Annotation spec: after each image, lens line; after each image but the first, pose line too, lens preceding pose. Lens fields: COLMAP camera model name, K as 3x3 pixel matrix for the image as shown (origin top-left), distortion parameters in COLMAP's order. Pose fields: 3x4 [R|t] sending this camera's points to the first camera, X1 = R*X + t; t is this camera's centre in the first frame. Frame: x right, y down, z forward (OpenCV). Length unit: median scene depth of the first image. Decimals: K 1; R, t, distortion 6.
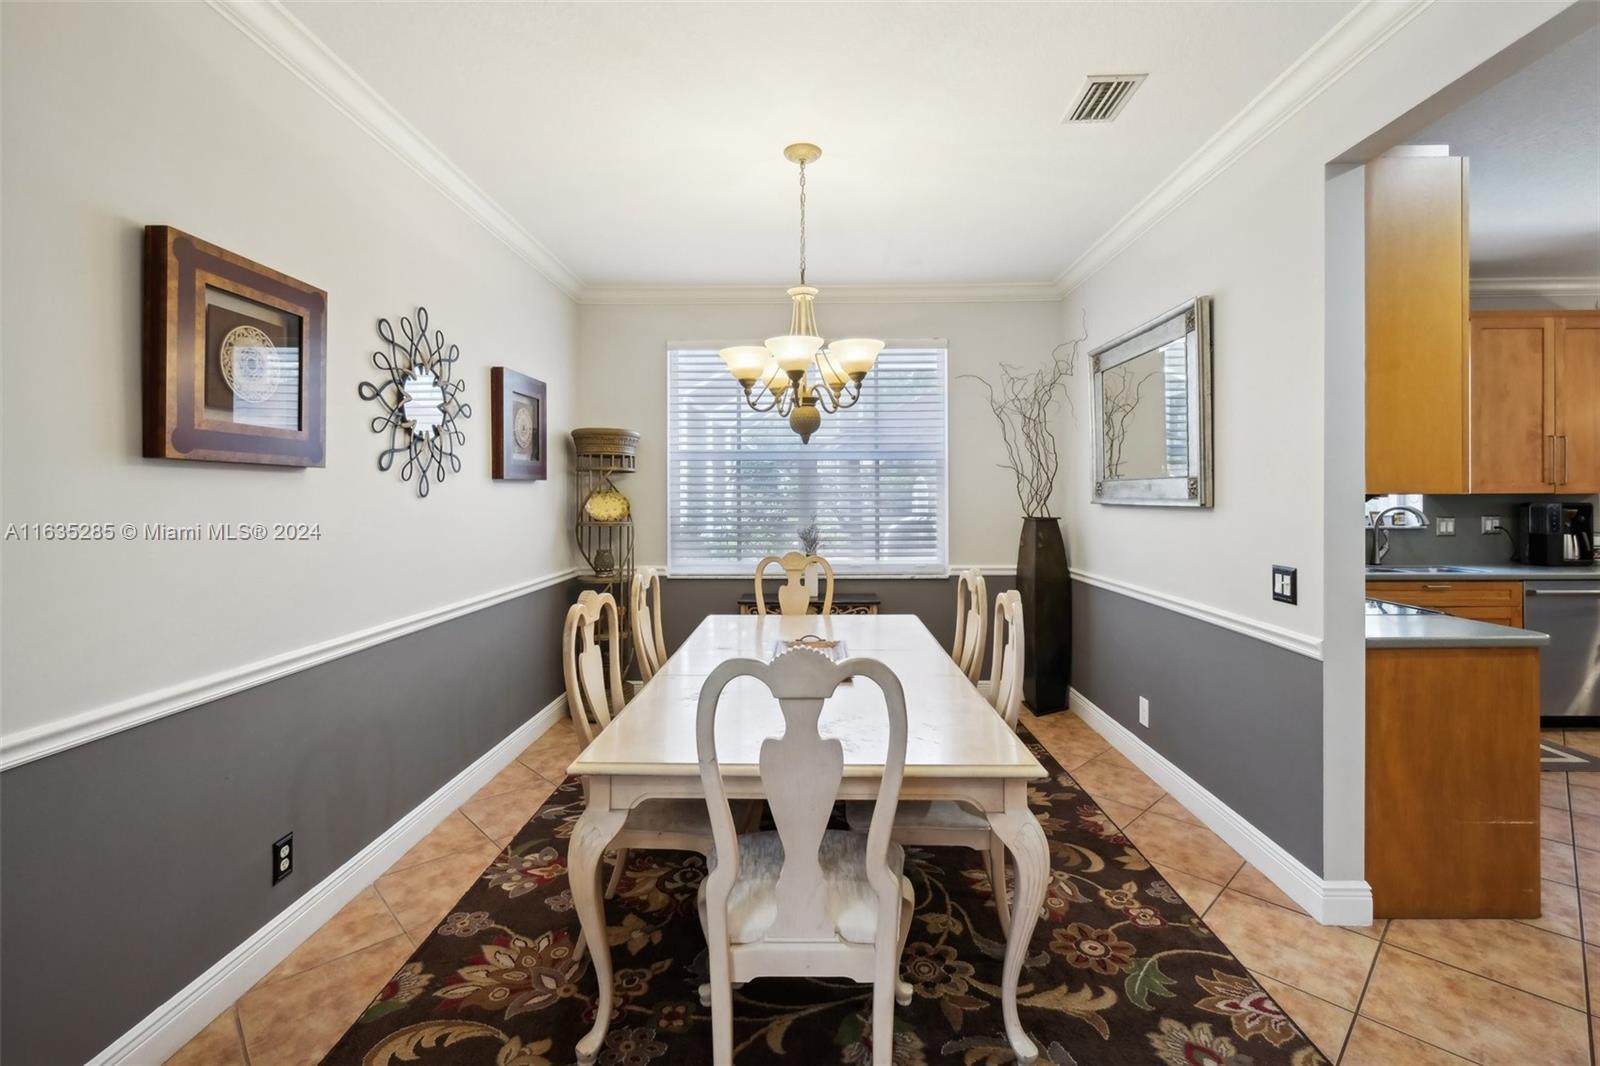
lens RADIAL K [[711.9, 0, 806.9], [0, 711.9, 493.5], [0, 0, 1]] dist [-0.001825, -0.000252]
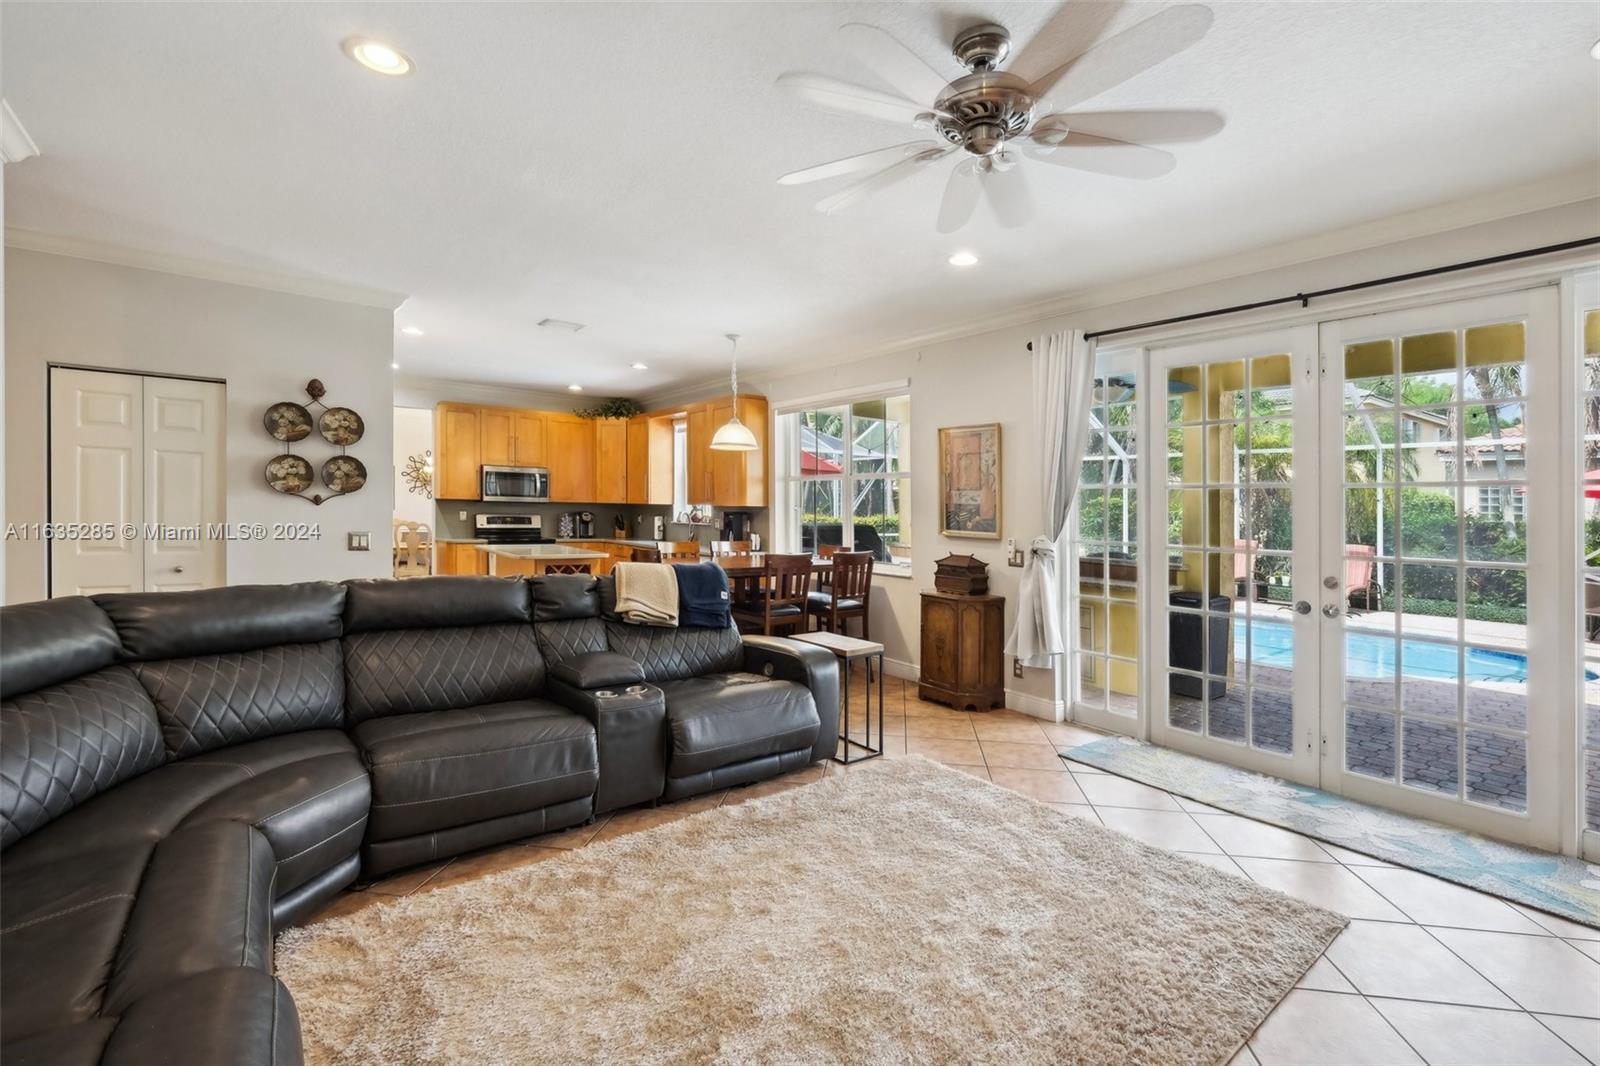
lens RADIAL K [[714.3, 0, 818.4], [0, 714.3, 542.5], [0, 0, 1]] dist [-0.003152, -0.000284]
pose [[0.637021, 0.055547, -0.768842, 2.564741], [-0.024967, 0.998364, 0.051443, -0.005986], [0.770442, -0.013575, 0.637366, 0.088744]]
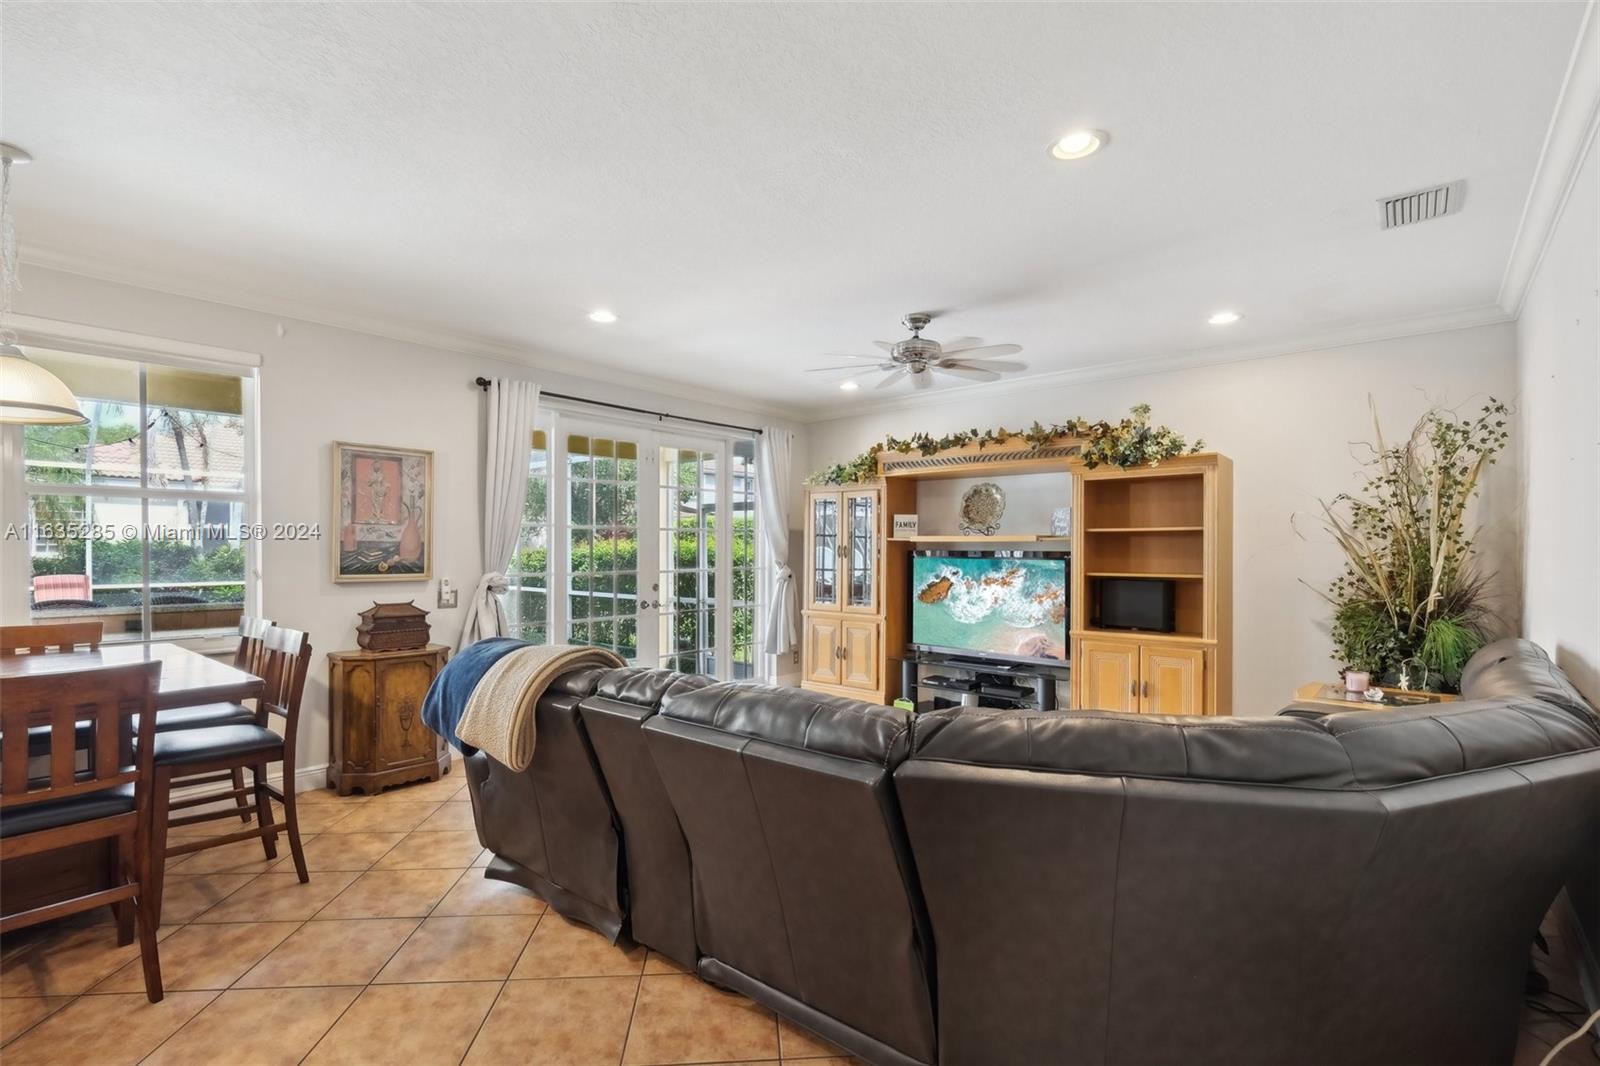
lens RADIAL K [[731.5, 0, 782.4], [0, 731.5, 550.5], [0, 0, 1]] dist [0.001049, -0.000001]
pose [[0.645008, 0.000245, 0.764176, 1.377928], [-0.004093, 0.999987, 0.003134, -0.007607], [-0.764165, -0.005149, 0.645000, -0.026351]]
